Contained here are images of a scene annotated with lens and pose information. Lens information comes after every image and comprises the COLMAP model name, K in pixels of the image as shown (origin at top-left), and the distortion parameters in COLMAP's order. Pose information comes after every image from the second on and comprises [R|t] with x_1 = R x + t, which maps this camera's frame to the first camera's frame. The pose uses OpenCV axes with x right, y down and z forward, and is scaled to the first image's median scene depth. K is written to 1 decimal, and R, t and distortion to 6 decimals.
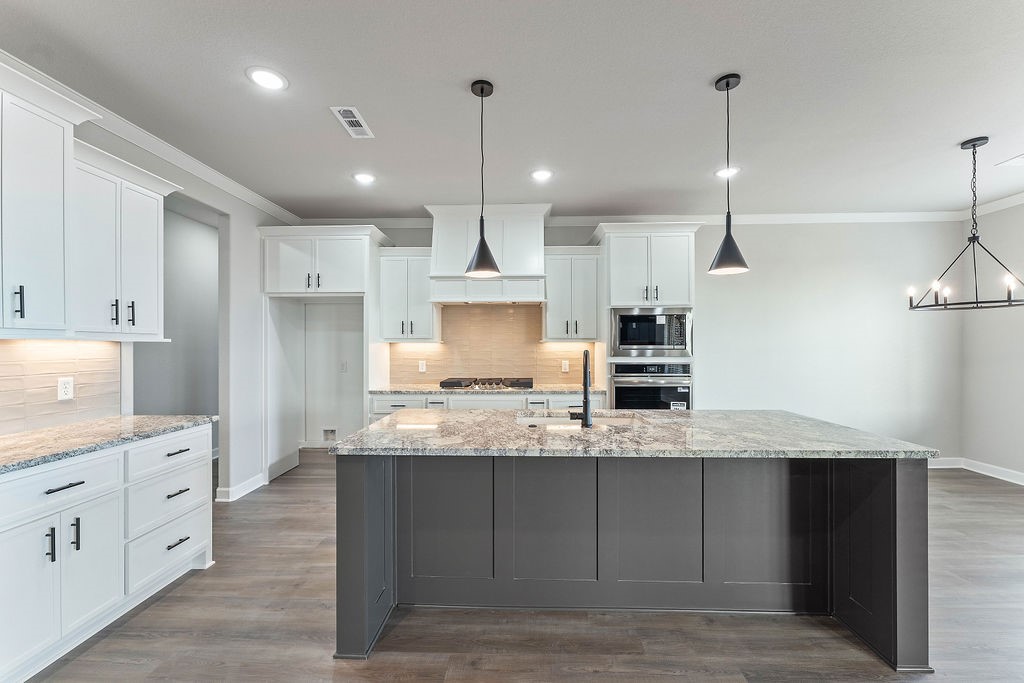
lens RADIAL K [[411.5, 0, 510.8], [0, 411.5, 345.3], [0, 0, 1]] dist [-0.003270, -0.000083]
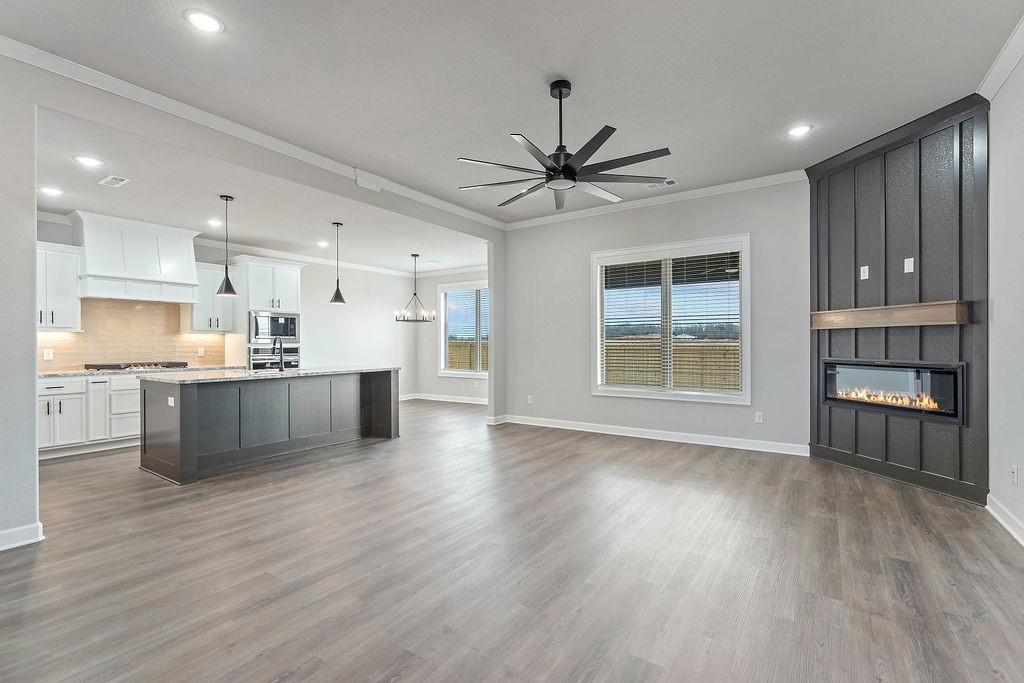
lens RADIAL K [[461.8, 0, 509.3], [0, 461.8, 342.9], [0, 0, 1]] dist [0.000157, 0.000021]
pose [[0.540877, 0.001467, 0.841101, -0.671093], [0.002105, 0.999993, -0.003098, 0.033188], [-0.841099, 0.003446, 0.540870, -0.726956]]
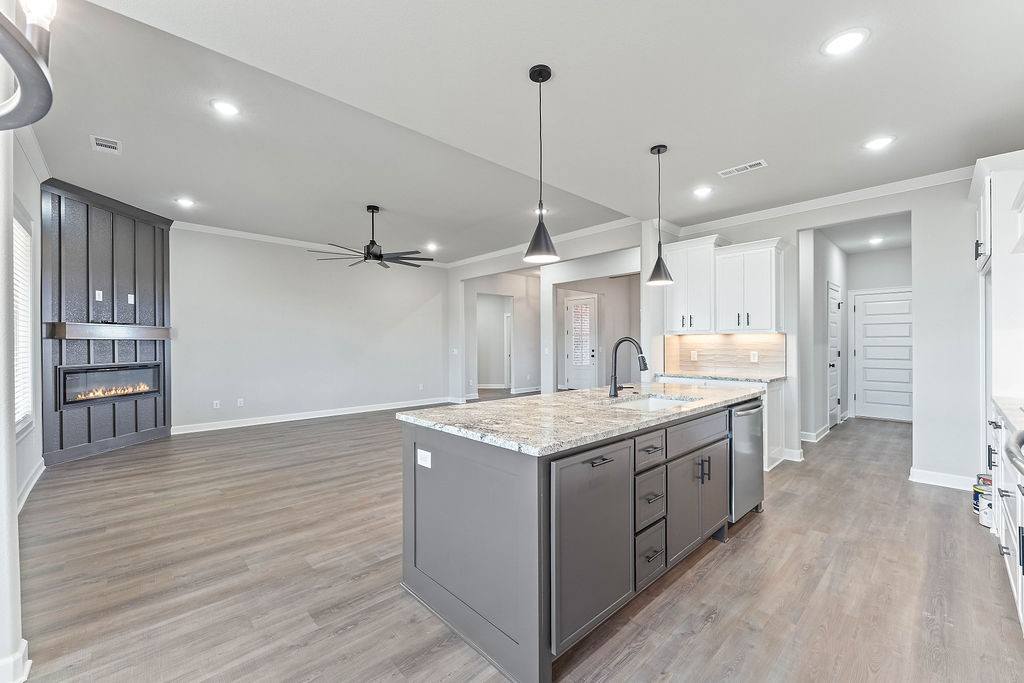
lens RADIAL K [[411.5, 0, 510.8], [0, 411.5, 345.3], [0, 0, 1]] dist [-0.003270, -0.000083]
pose [[-0.706424, 0.008301, -0.707740, 0.735746], [0.006365, 0.999965, 0.005375, 0.015594], [0.707760, -0.000708, -0.706452, 0.936424]]
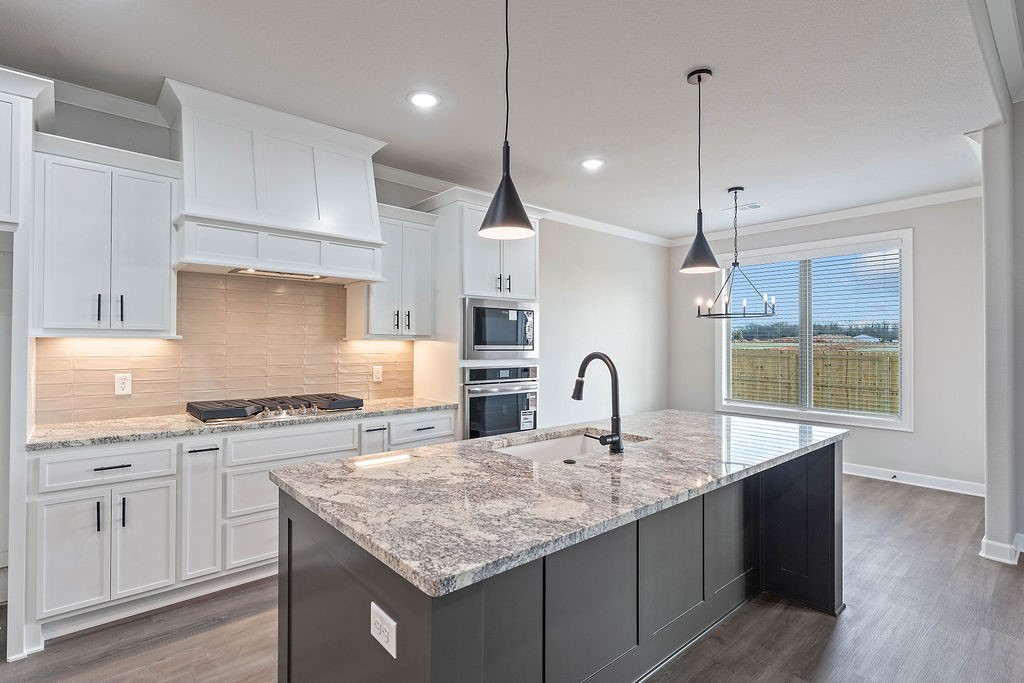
lens RADIAL K [[494.7, 0, 507.3], [0, 494.7, 339.7], [0, 0, 1]] dist [-0.002431, -0.000117]
pose [[0.732947, 0.011503, 0.680189, -0.335790], [-0.005511, 0.999925, -0.010972, -0.000381], [-0.680264, 0.004294, 0.732955, 0.255563]]
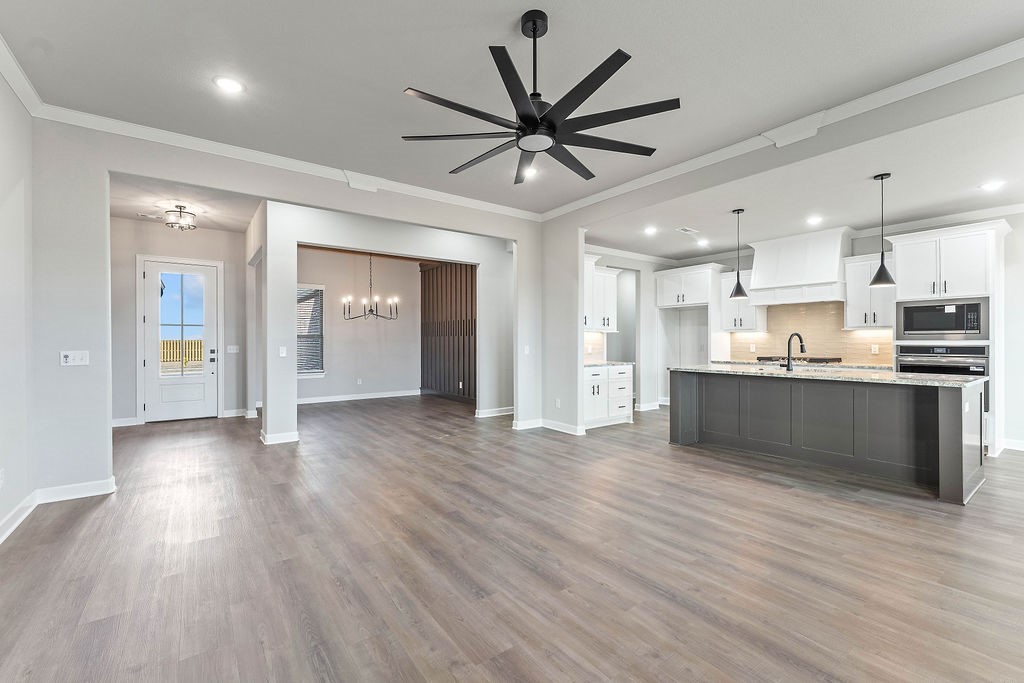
lens RADIAL K [[433.5, 0, 508.0], [0, 433.5, 341.6], [0, 0, 1]] dist [-0.001794, -0.000342]
pose [[0.611958, 0.001183, -0.790890, 0.566814], [0.001536, 0.999995, 0.002685, 0.026449], [0.790889, -0.002858, 0.611953, -0.769553]]
